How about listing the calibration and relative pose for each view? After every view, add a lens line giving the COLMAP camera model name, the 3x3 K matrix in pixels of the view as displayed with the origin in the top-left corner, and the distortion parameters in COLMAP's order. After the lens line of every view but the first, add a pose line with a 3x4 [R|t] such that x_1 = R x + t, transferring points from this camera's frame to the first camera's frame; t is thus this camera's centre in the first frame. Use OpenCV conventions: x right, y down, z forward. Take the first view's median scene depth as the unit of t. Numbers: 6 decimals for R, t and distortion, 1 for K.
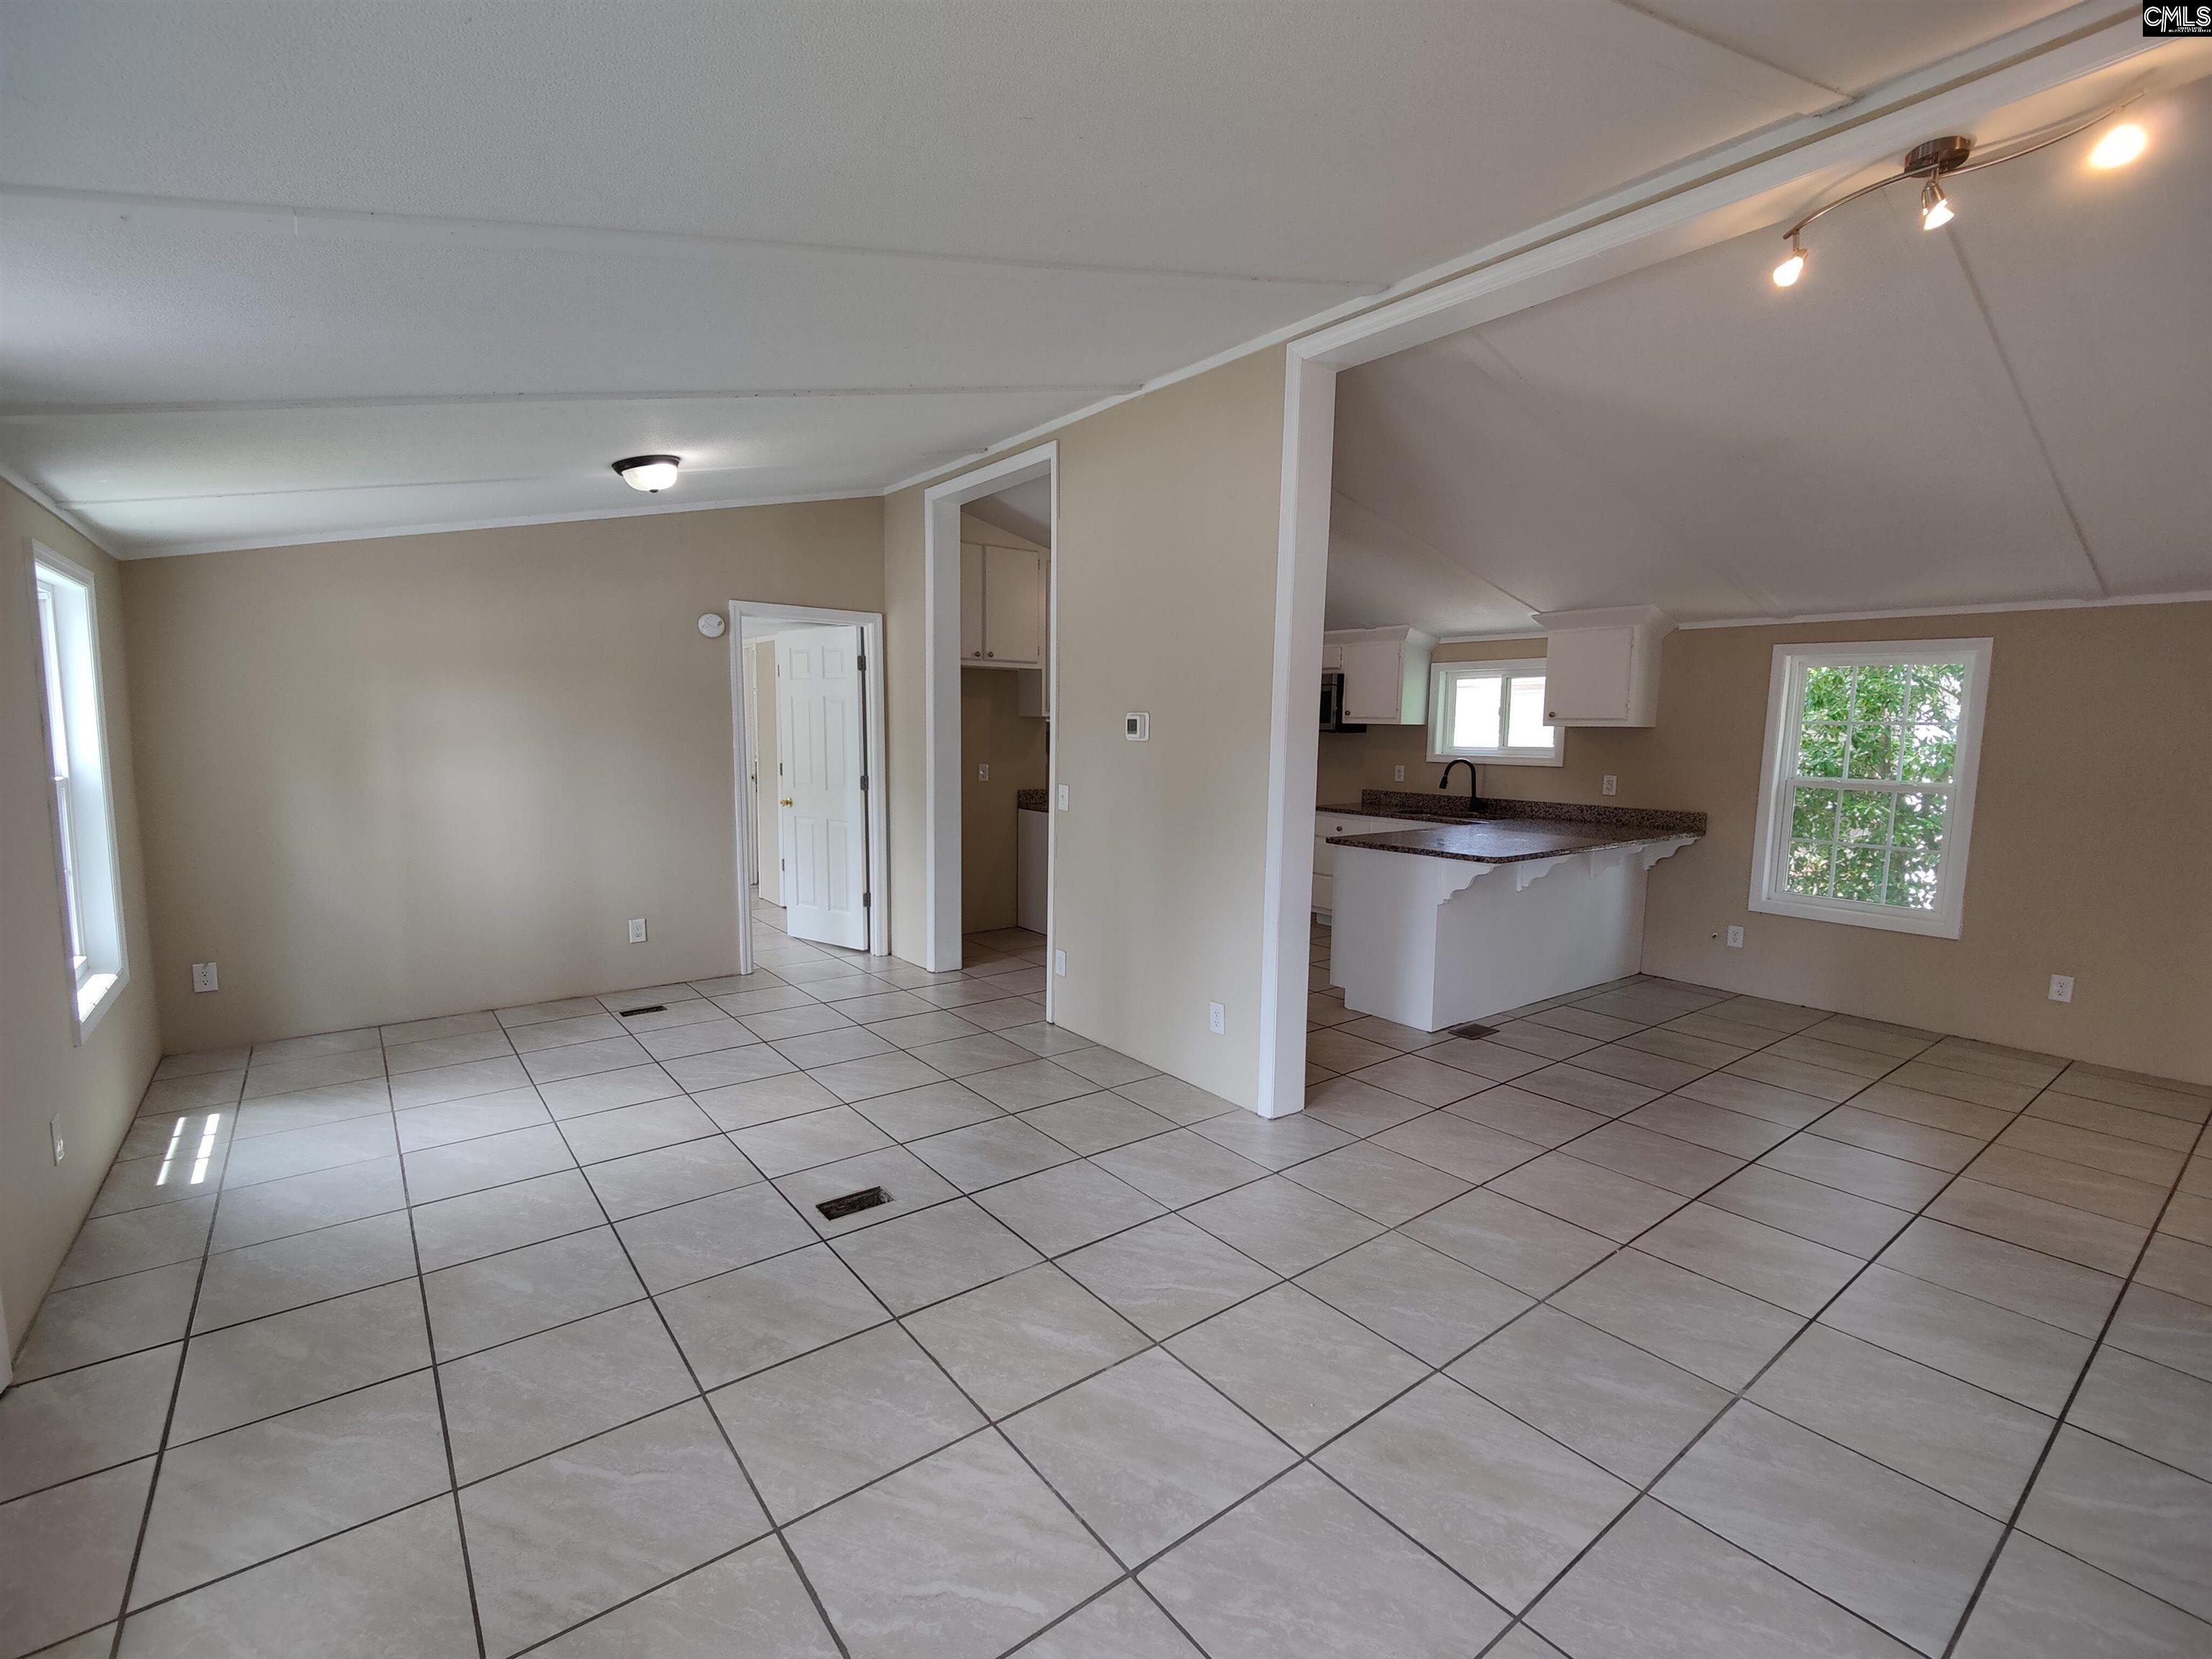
lens RADIAL K [[986.7, 0, 1106.5], [0, 986.7, 838.1], [0, 0, 1]] dist [0.019719, -0.016714]
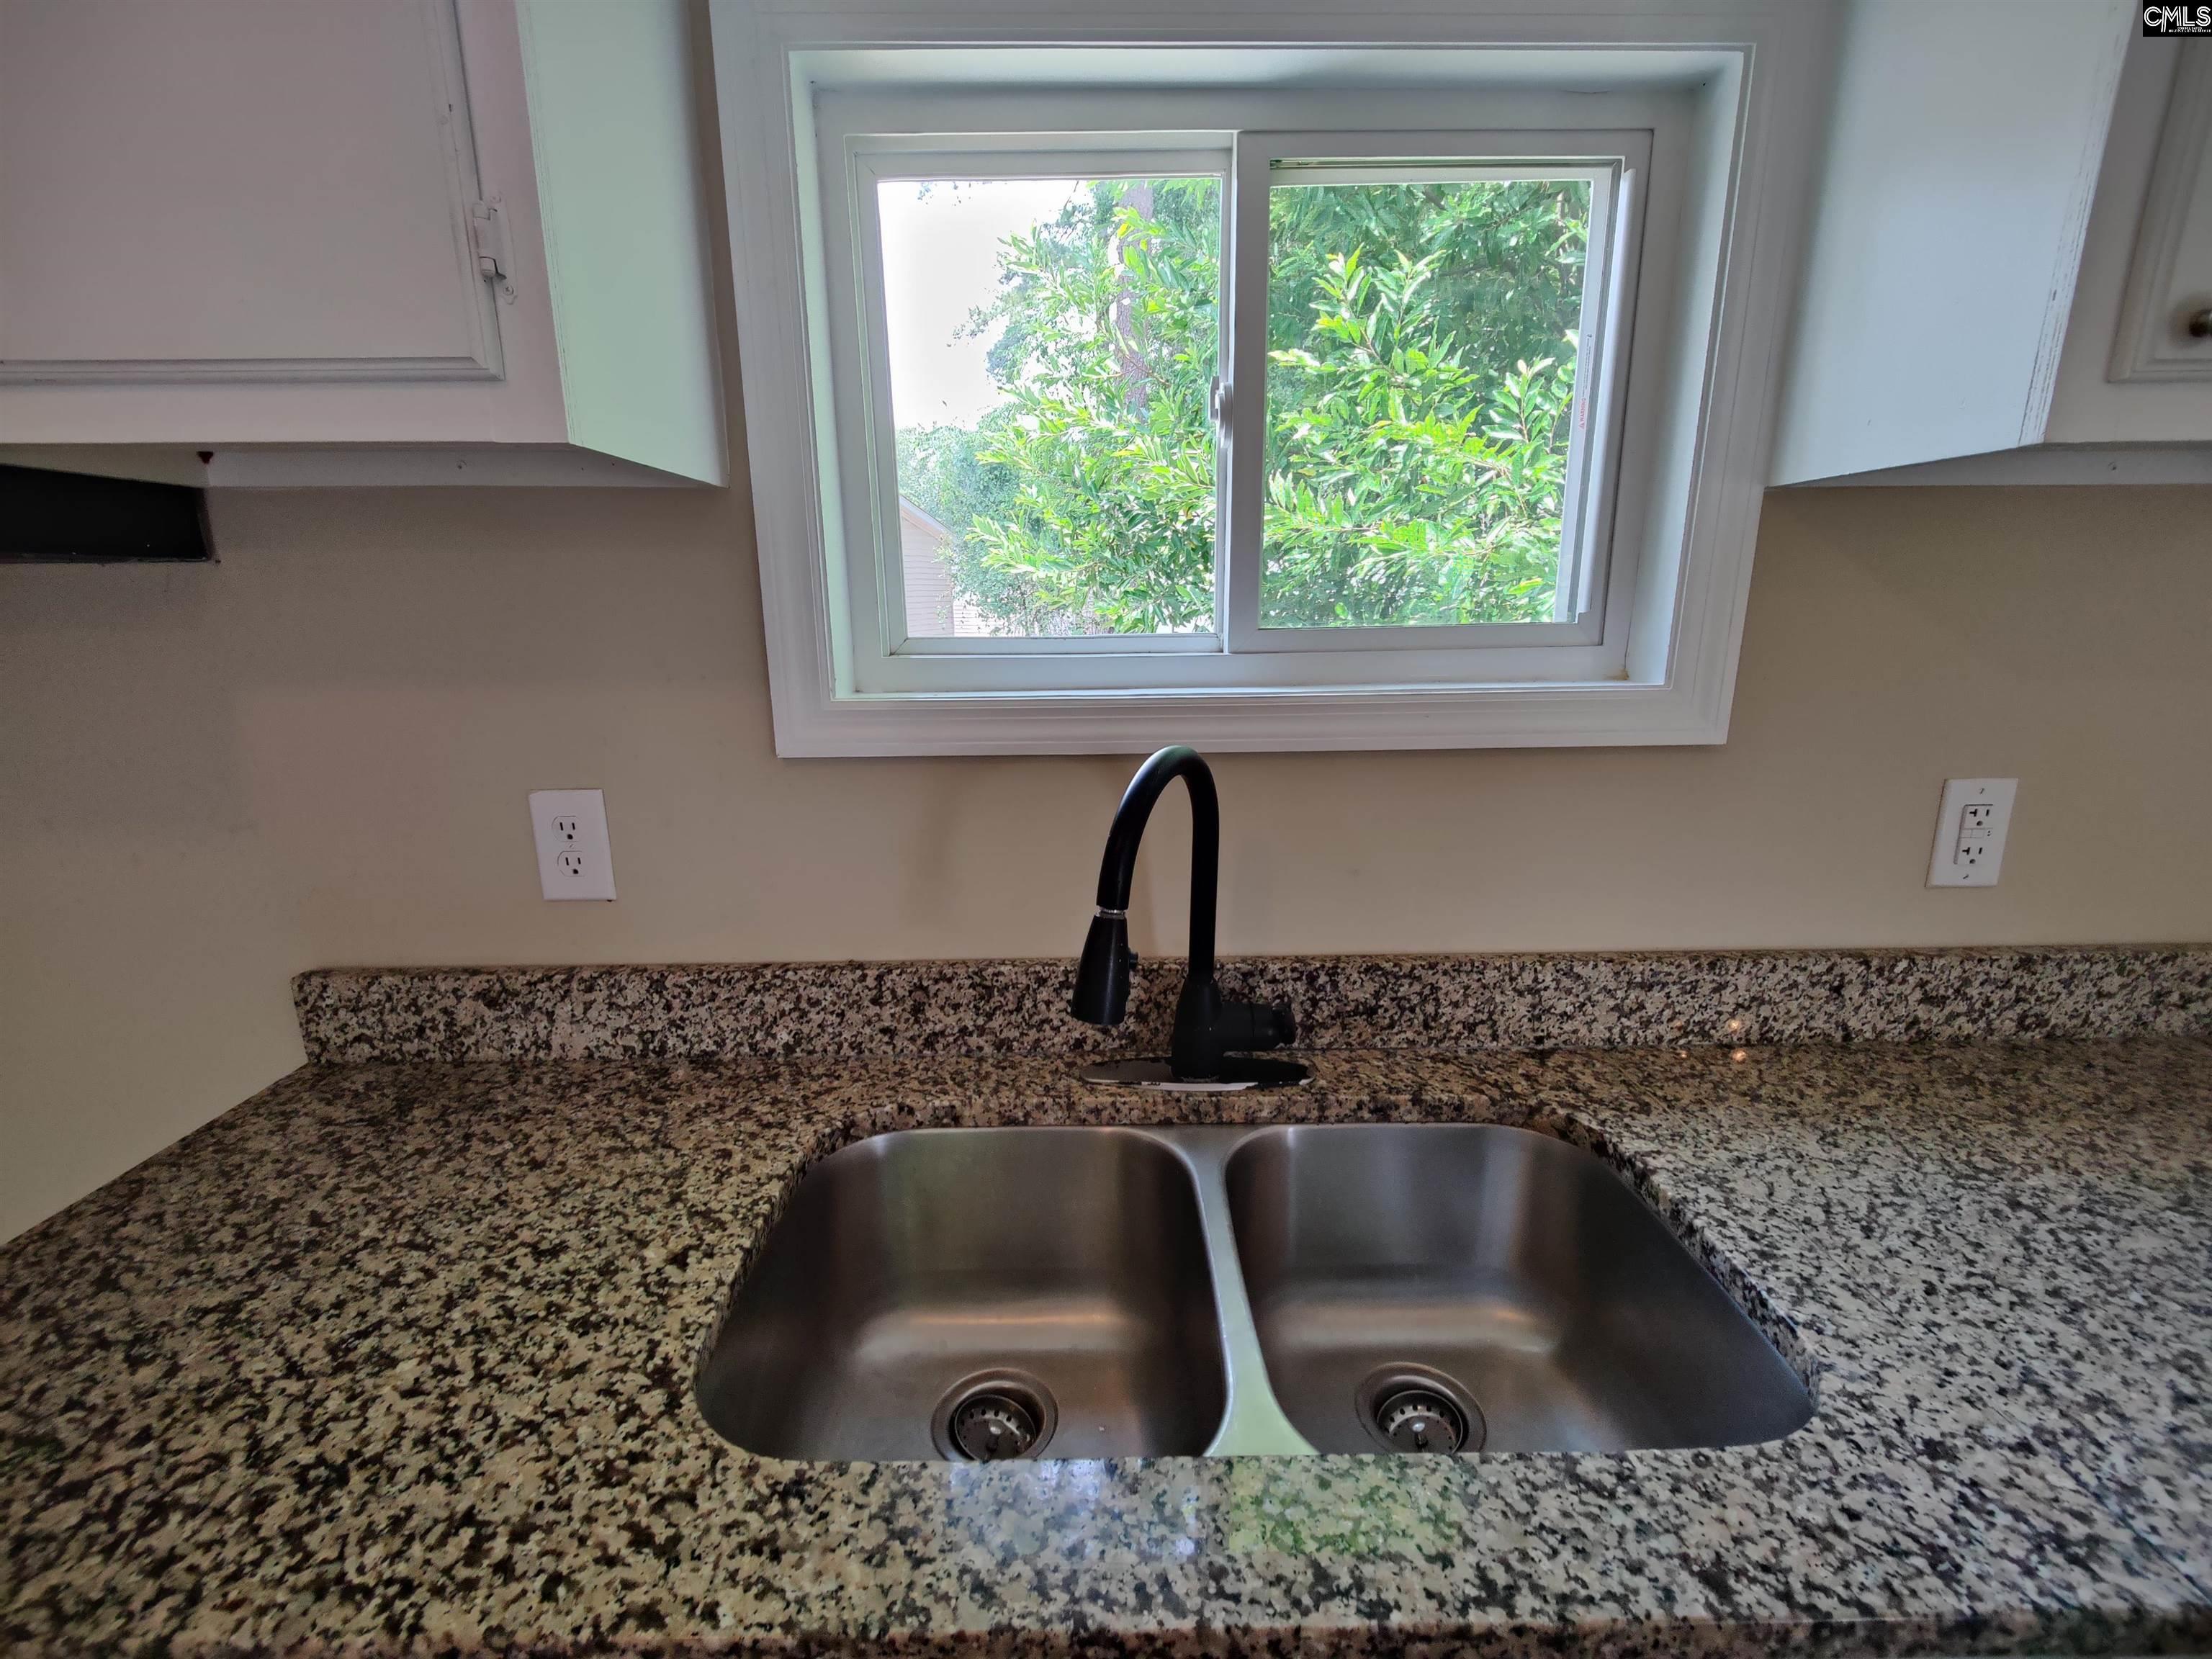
lens RADIAL K [[971.6, 0, 1109.2], [0, 971.6, 826.9], [0, 0, 1]] dist [0.033267, -0.027063]
pose [[0.611291, -0.205521, 0.764255, 0.287265], [0.104829, 0.978210, 0.179209, -0.104154], [-0.784433, -0.029432, 0.619515, 1.036803]]
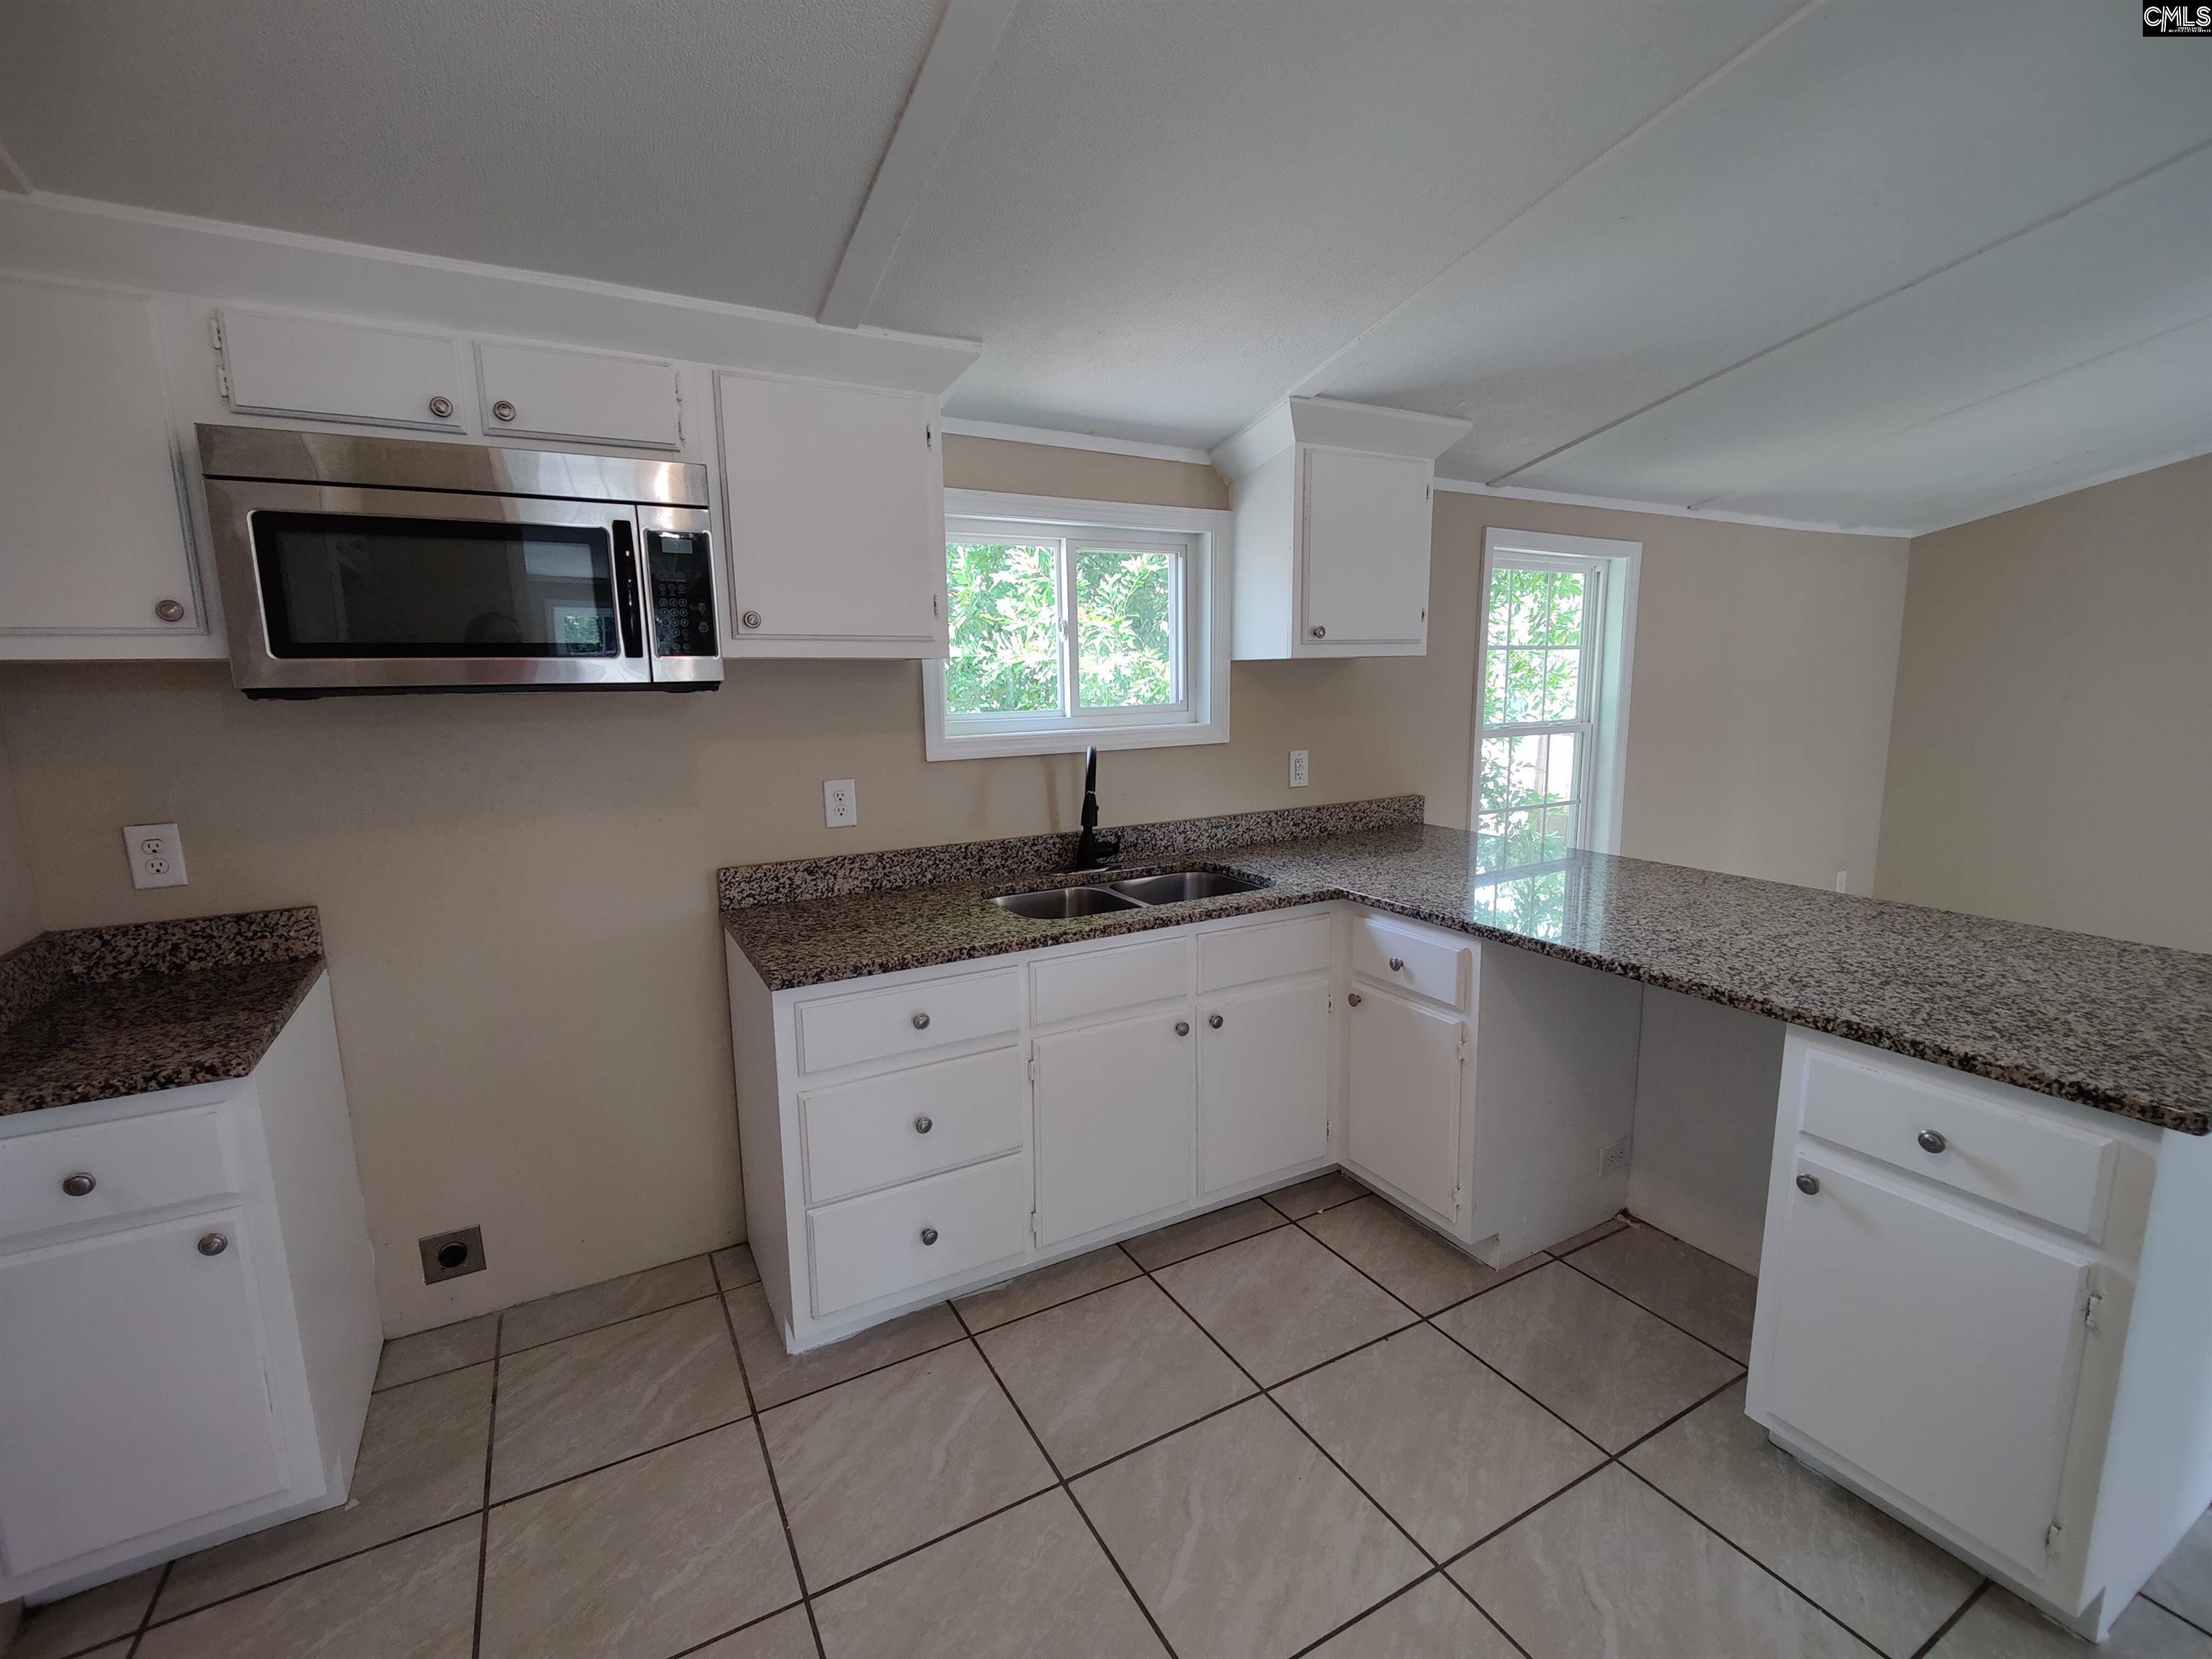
lens RADIAL K [[956.8, 0, 1109.6], [0, 956.8, 838.0], [0, 0, 1]] dist [0.021446, -0.013684]
pose [[0.162080, -0.188653, 0.968576, -0.021284], [0.125133, 0.977560, 0.169463, -0.120340], [-0.978812, 0.093734, 0.182049, 1.033904]]
